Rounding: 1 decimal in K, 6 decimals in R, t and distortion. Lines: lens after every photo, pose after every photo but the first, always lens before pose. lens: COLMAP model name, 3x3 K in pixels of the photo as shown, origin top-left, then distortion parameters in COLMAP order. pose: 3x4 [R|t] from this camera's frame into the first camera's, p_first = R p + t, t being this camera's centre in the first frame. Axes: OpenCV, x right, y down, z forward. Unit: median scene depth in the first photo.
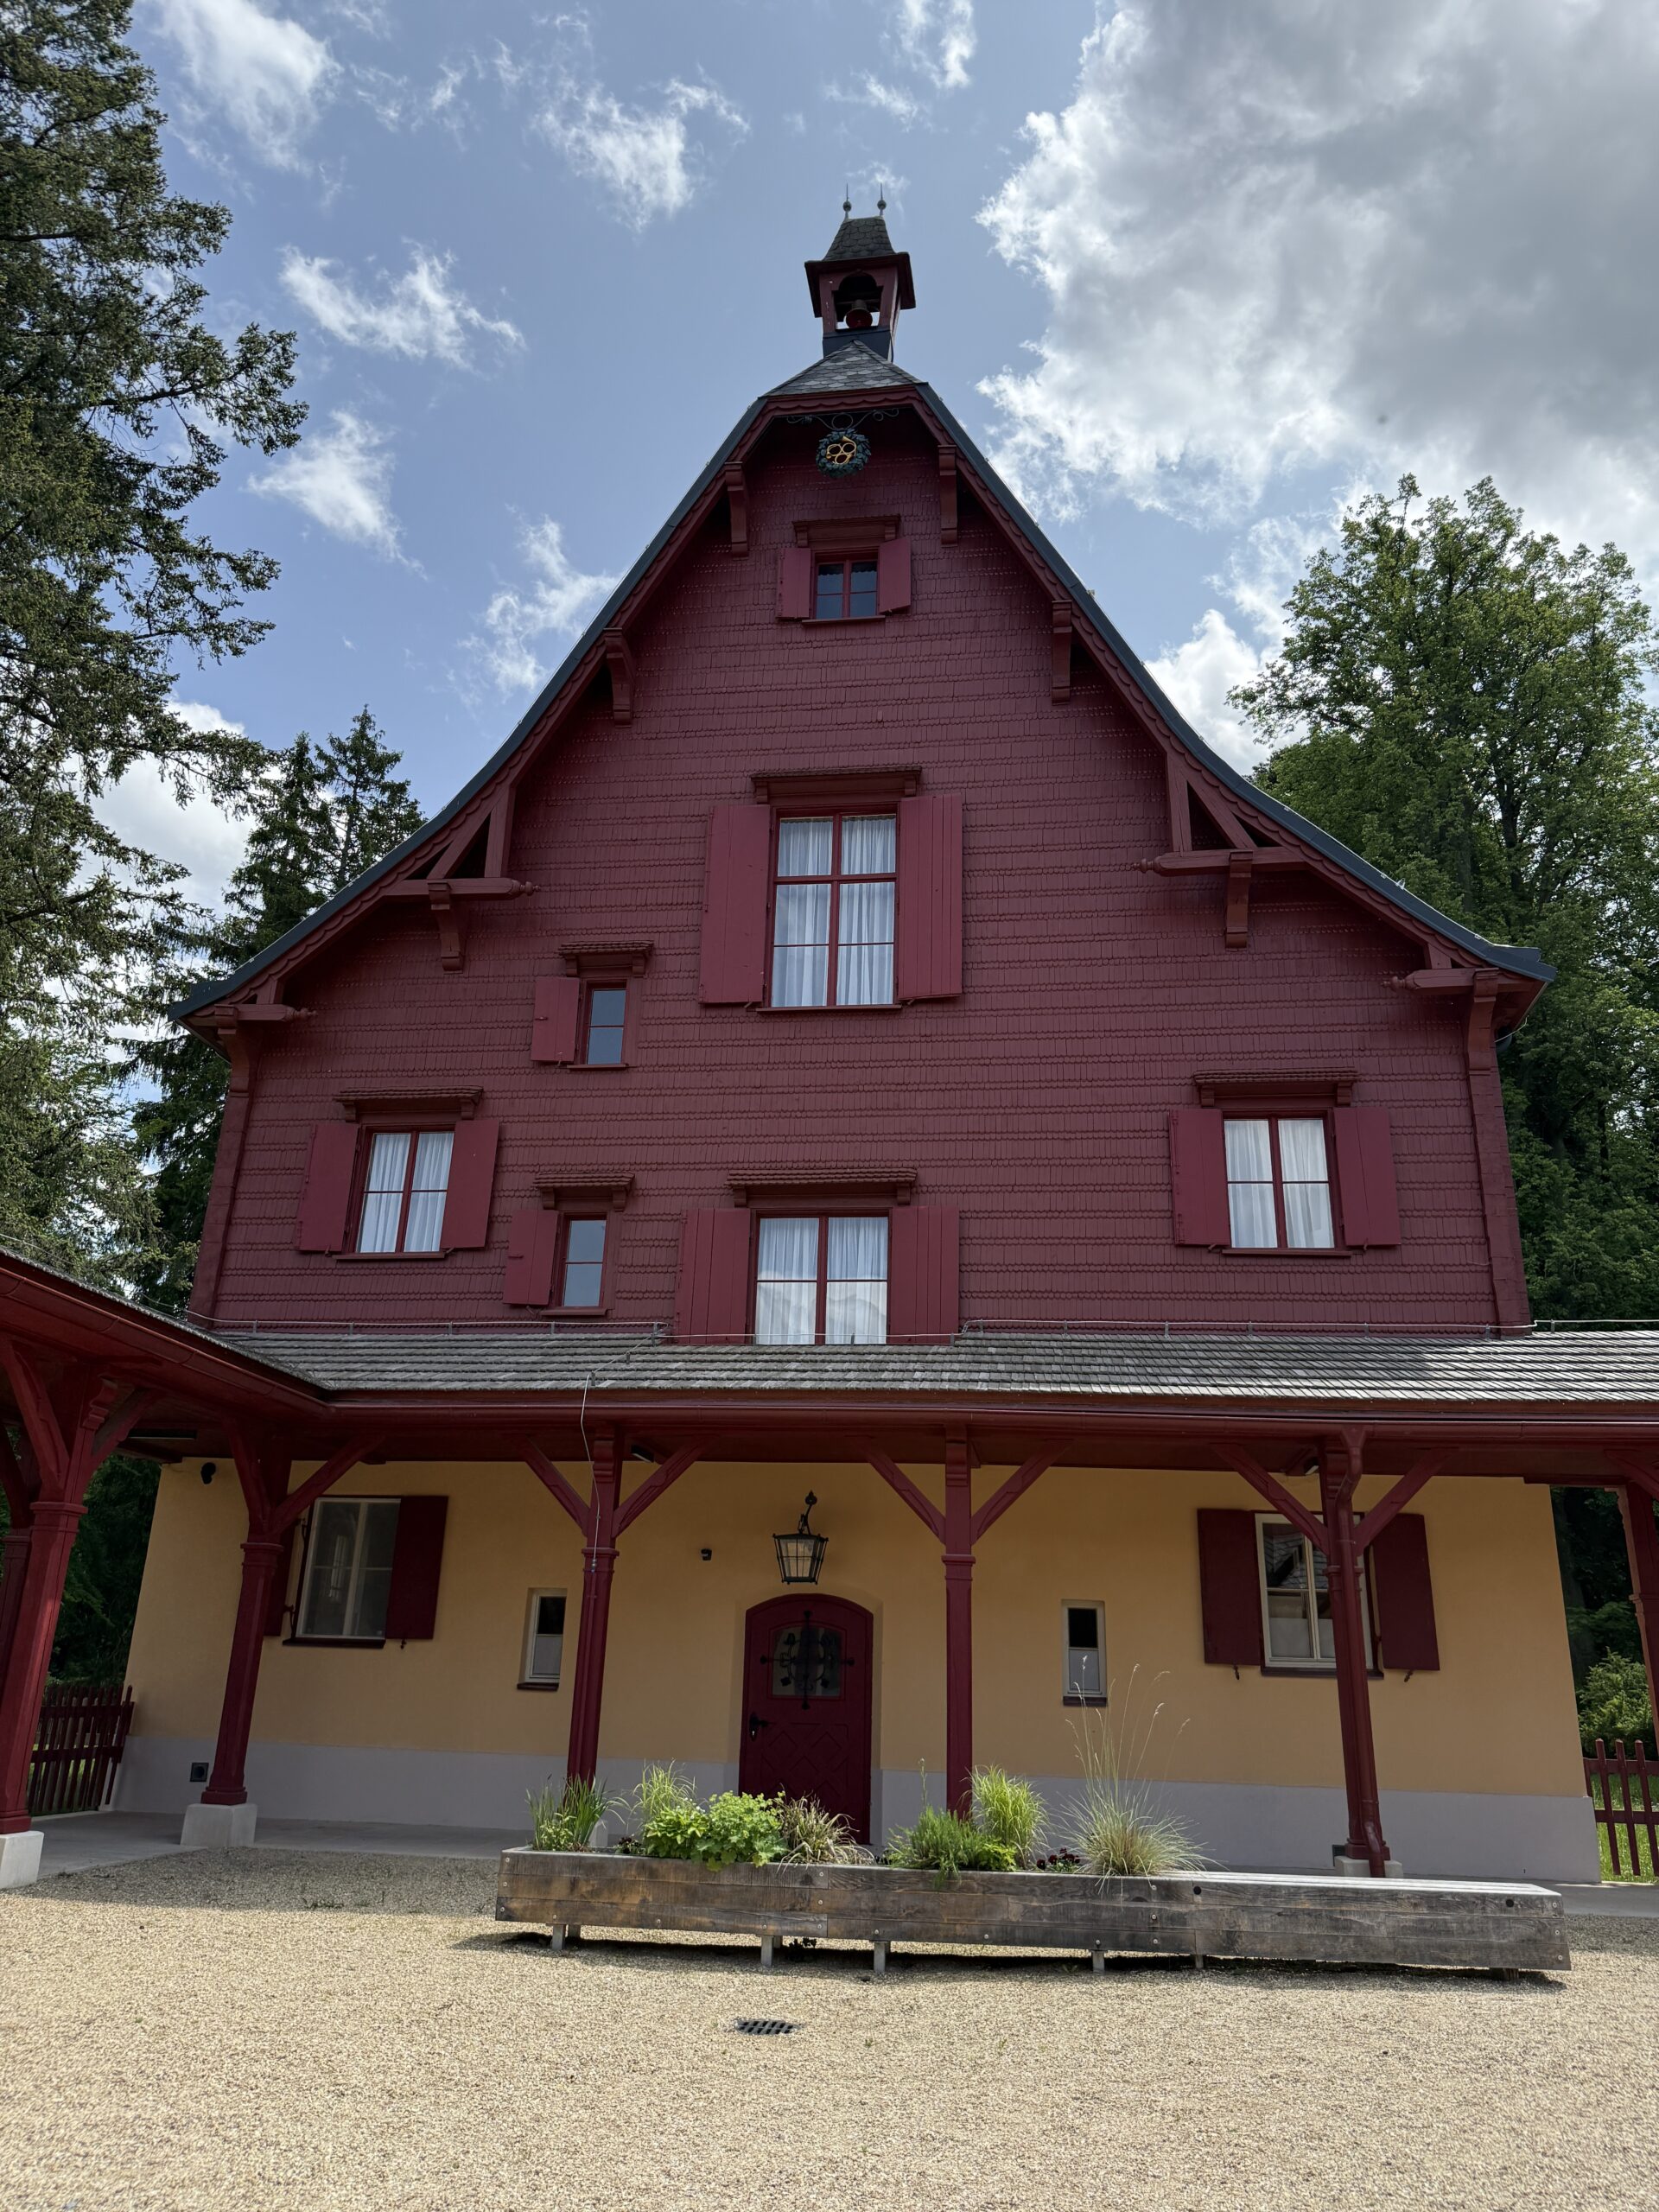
lens RADIAL K [[1558.9, 0, 821.4], [0, 1558.9, 1100.8], [0, 0, 1]] dist [0.113255, -0.174398]
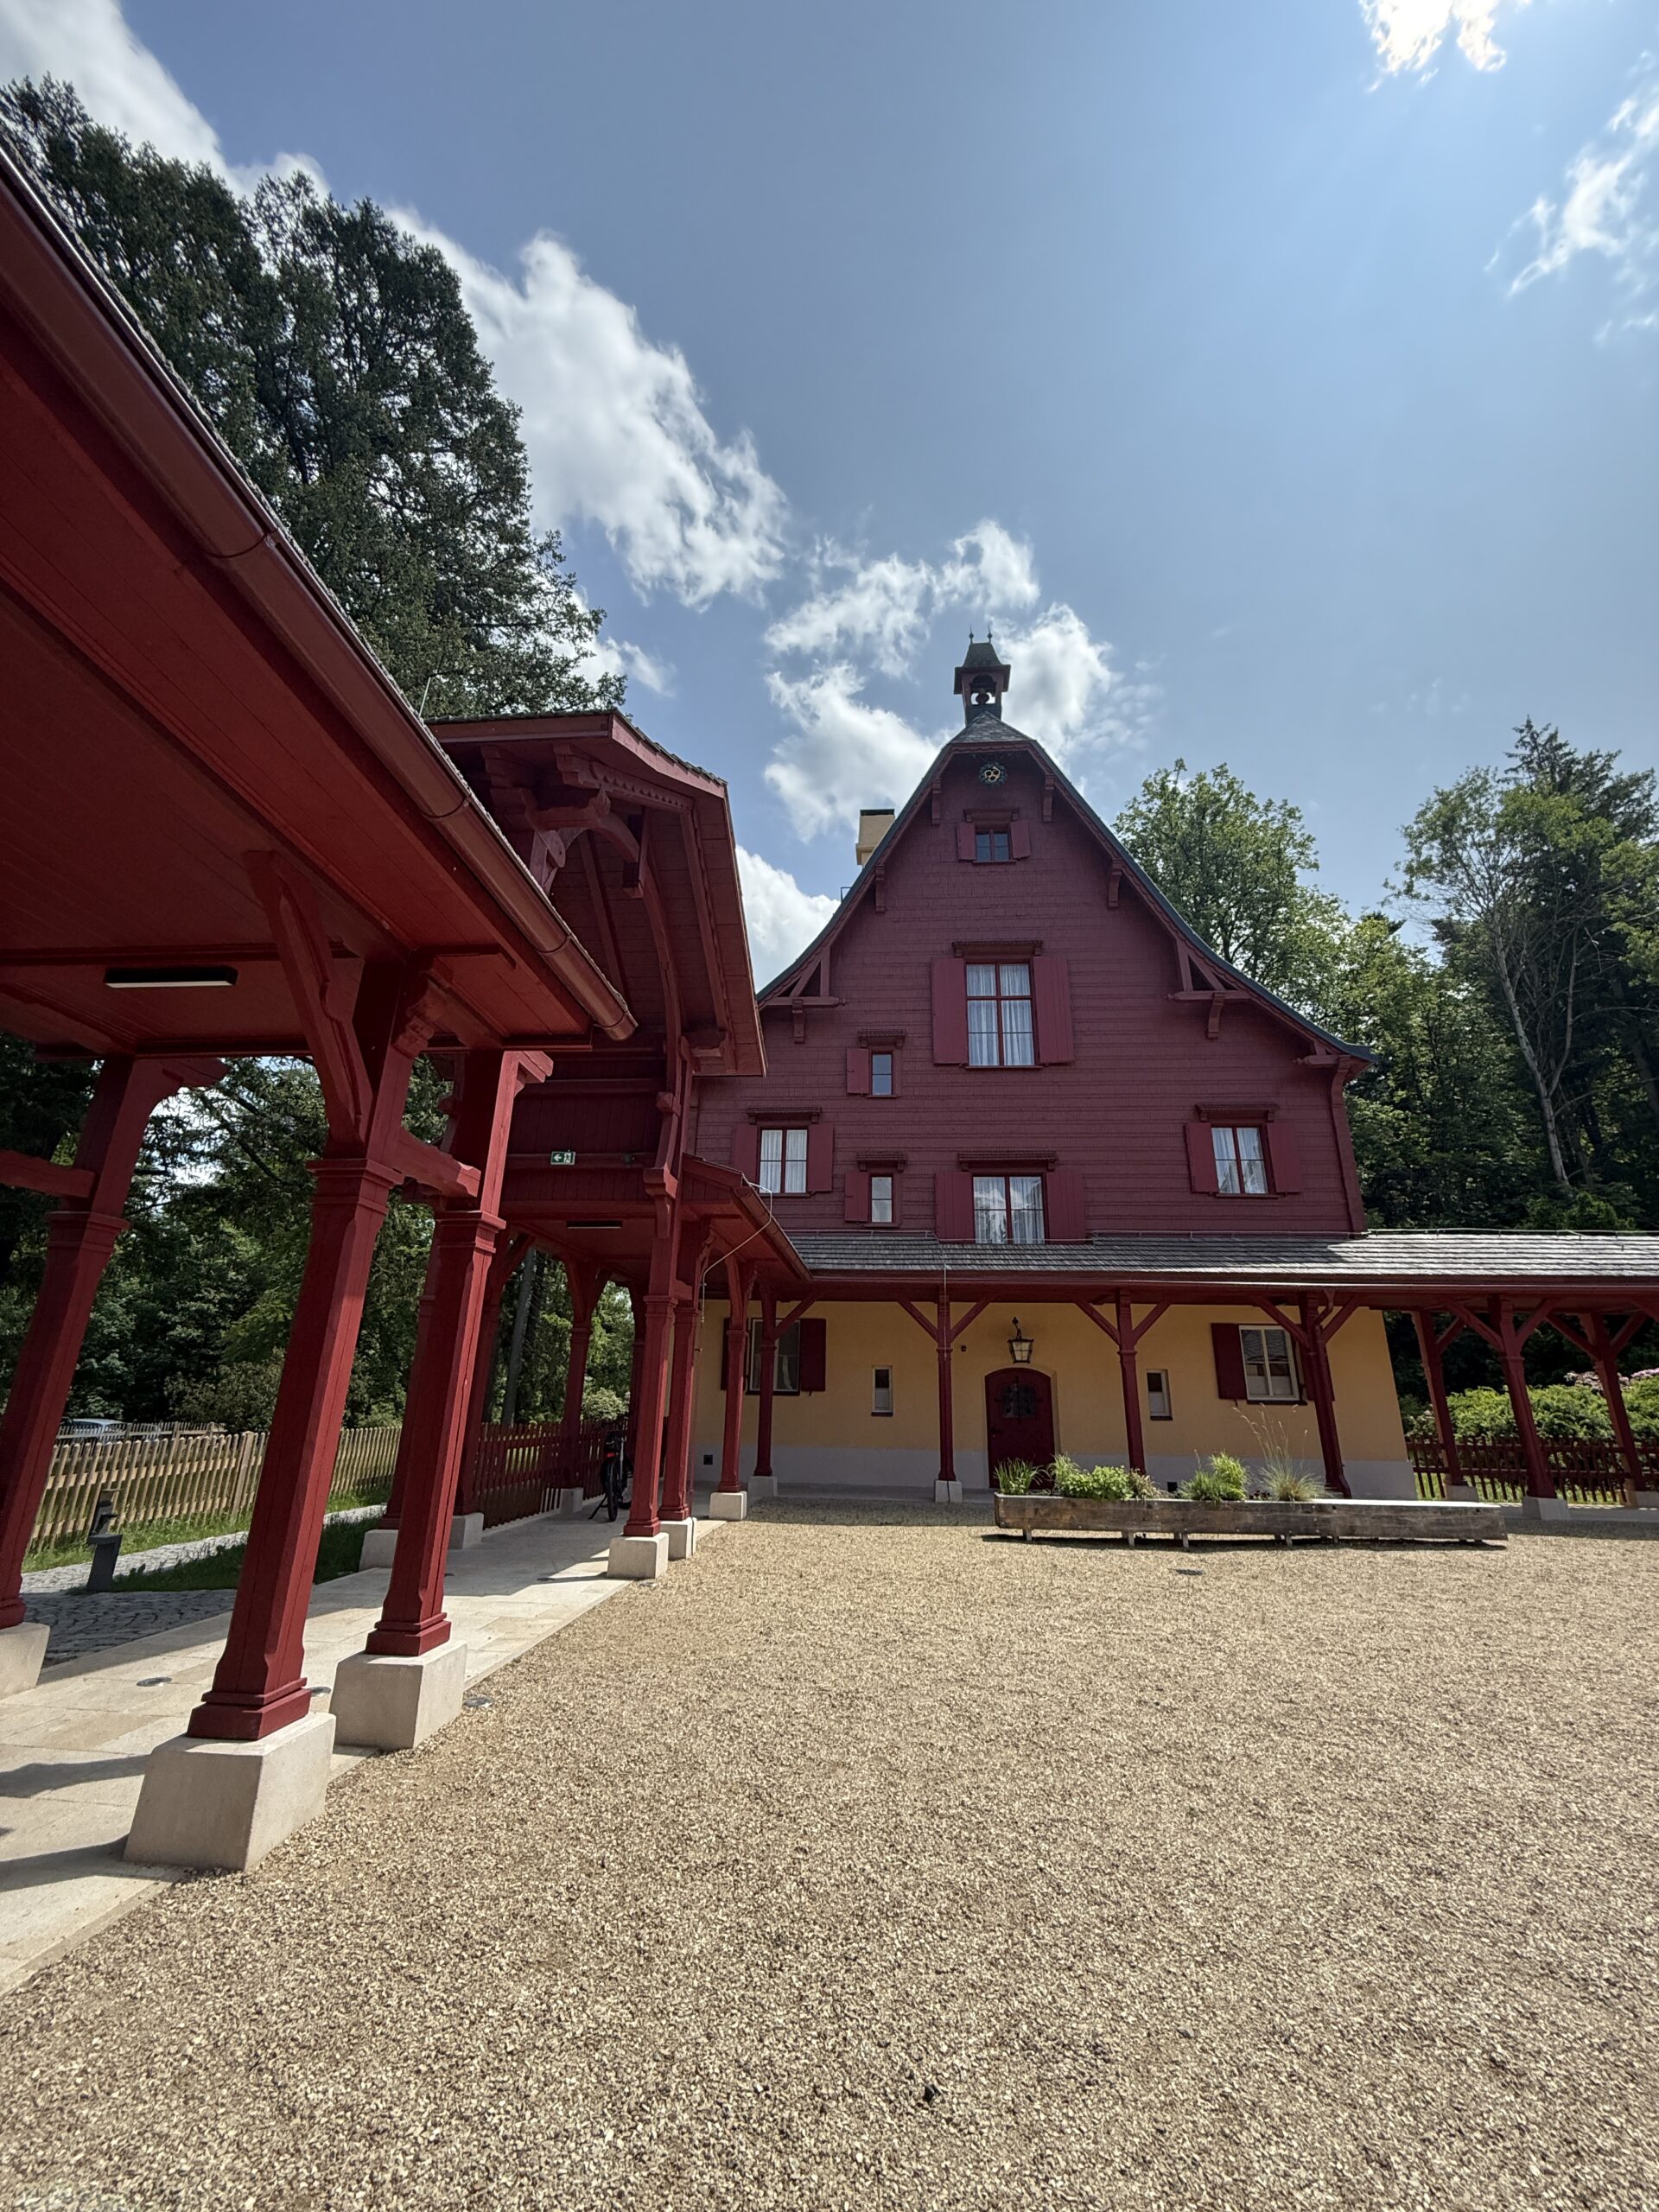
lens RADIAL K [[893.0, 0, 824.2], [0, 893.0, 1098.2], [0, 0, 1]] dist [0.008286, -0.000051]
pose [[0.997863, 0.007418, 0.064922, -0.297214], [-0.009175, 0.999599, 0.026801, -0.050347], [-0.064697, -0.027339, 0.997530, -0.092792]]
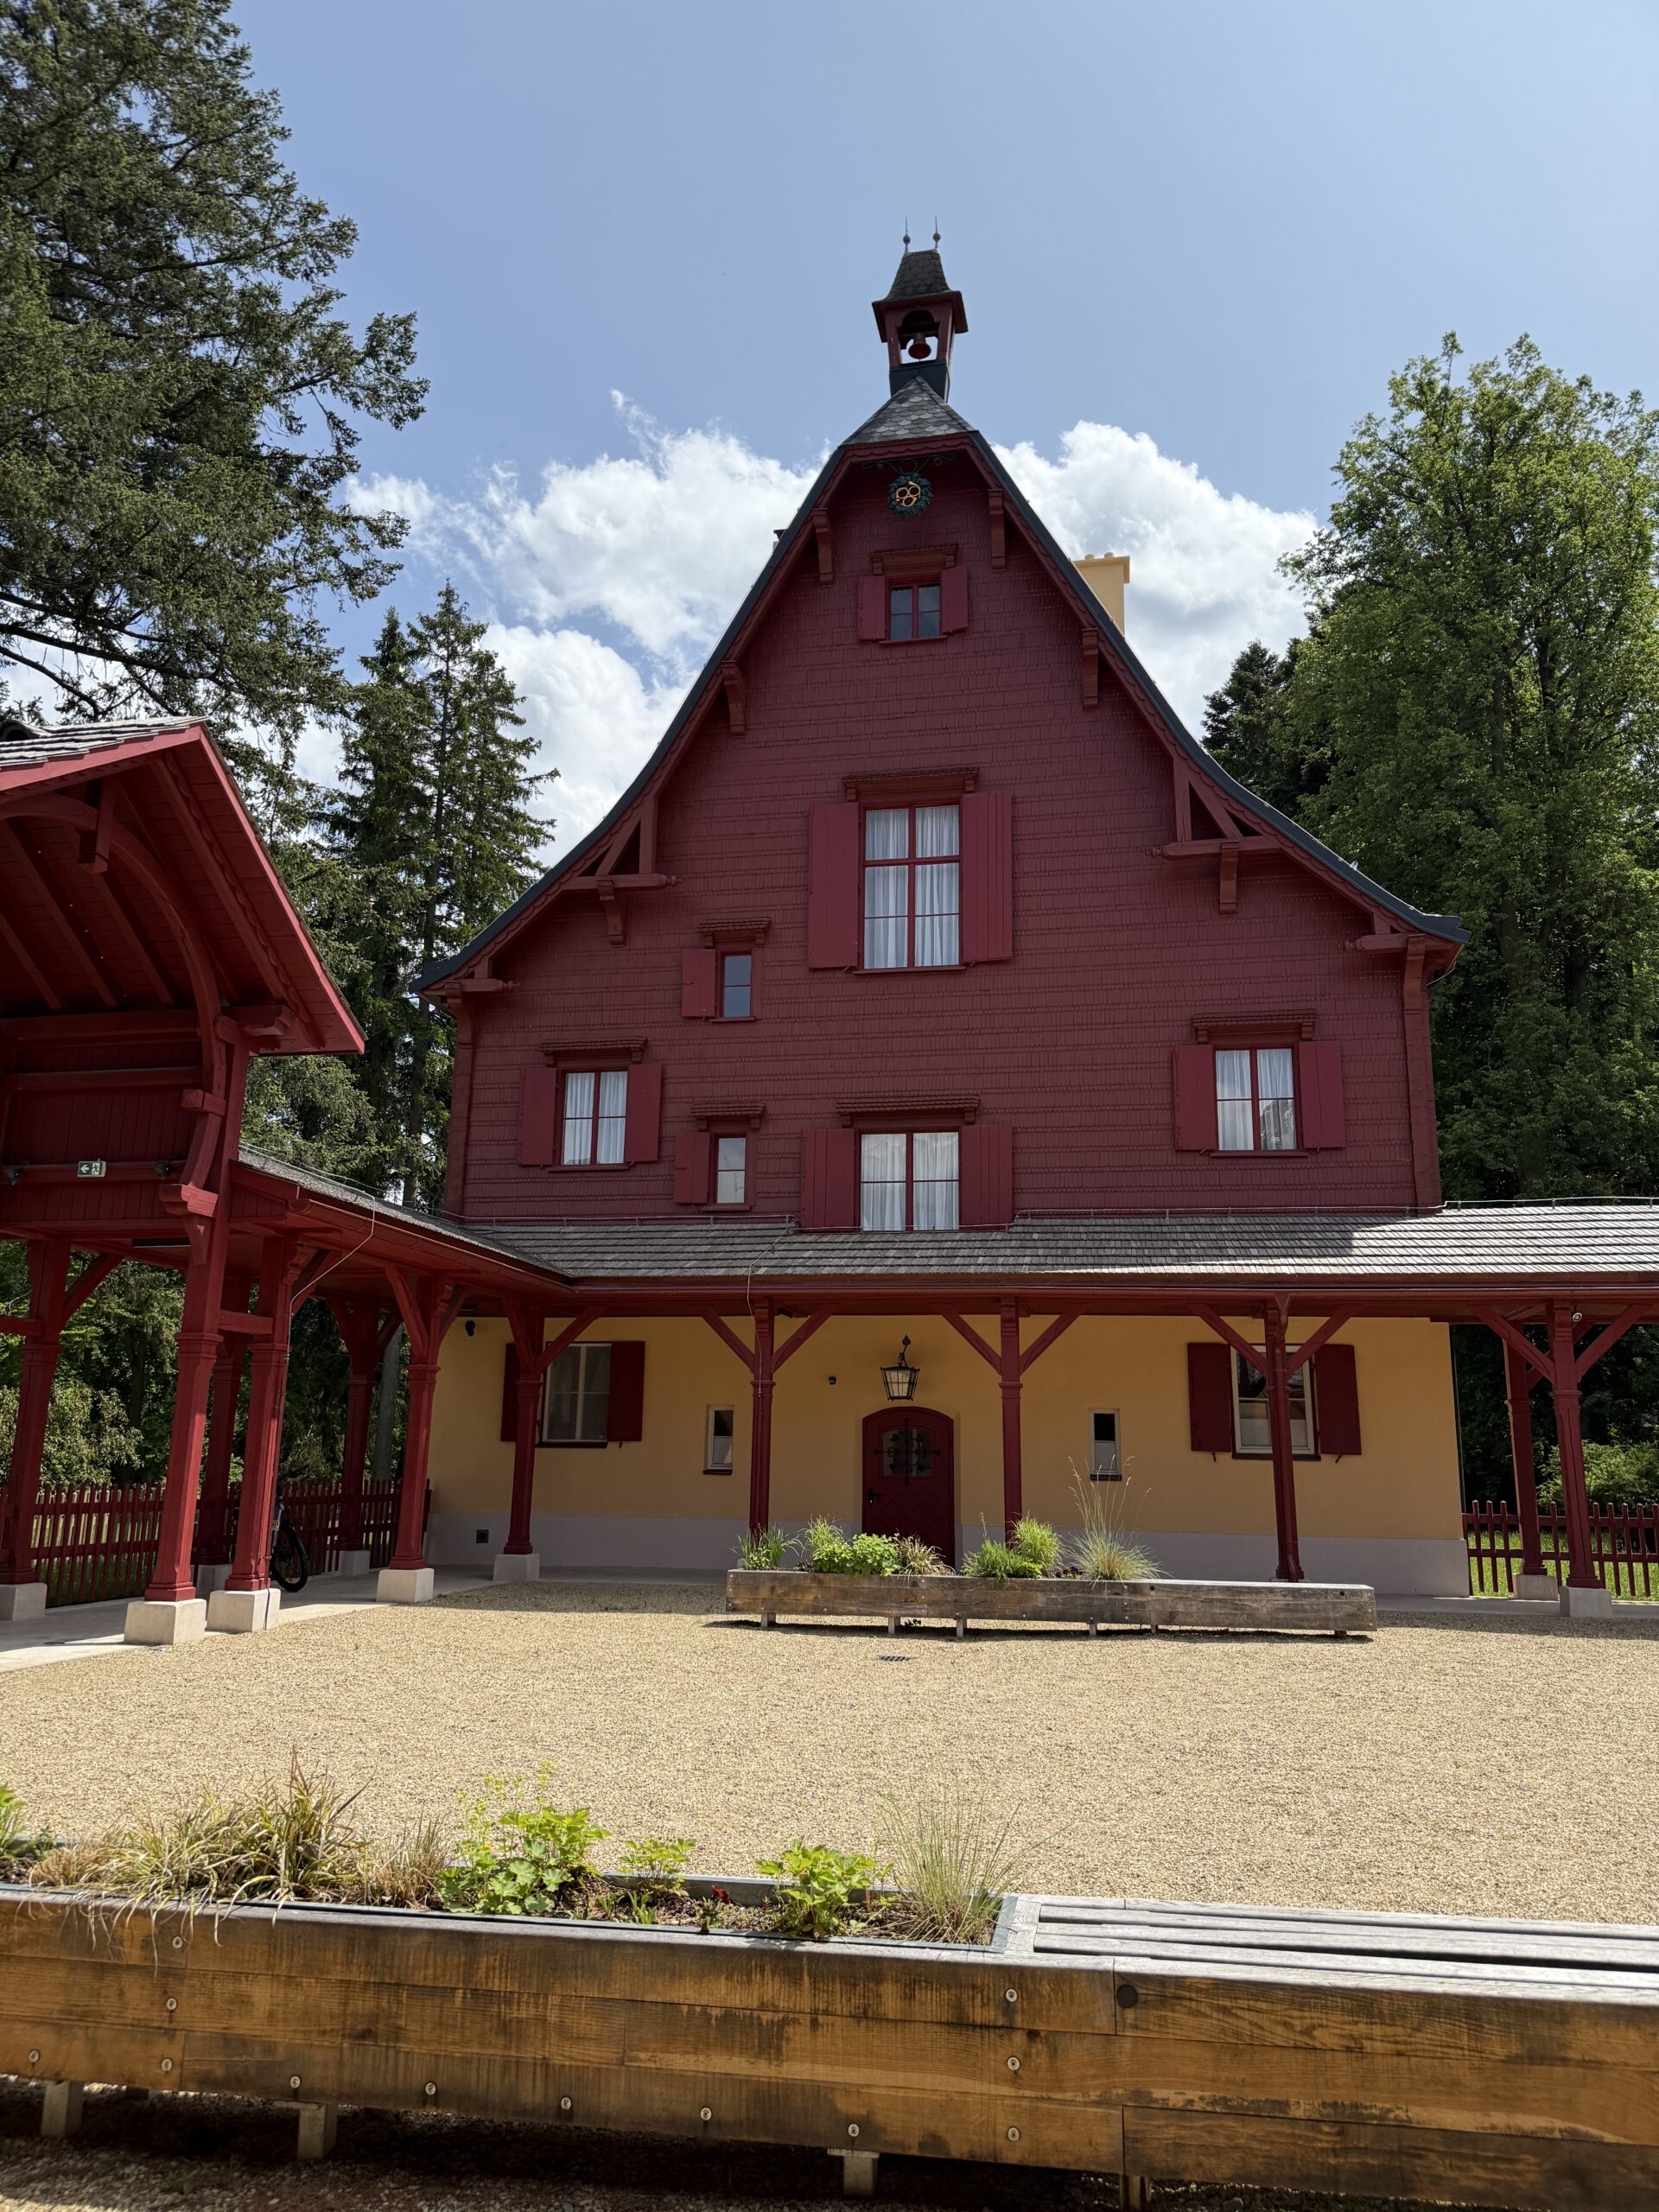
lens RADIAL K [[1560.9, 0, 820.3], [0, 1560.9, 1118.1], [0, 0, 1]] dist [0.180813, -0.376327]
pose [[0.998234, -0.027439, -0.052680, -0.003962], [0.034426, 0.990018, 0.136675, -0.121631], [0.048404, -0.138247, 0.989214, -0.316383]]
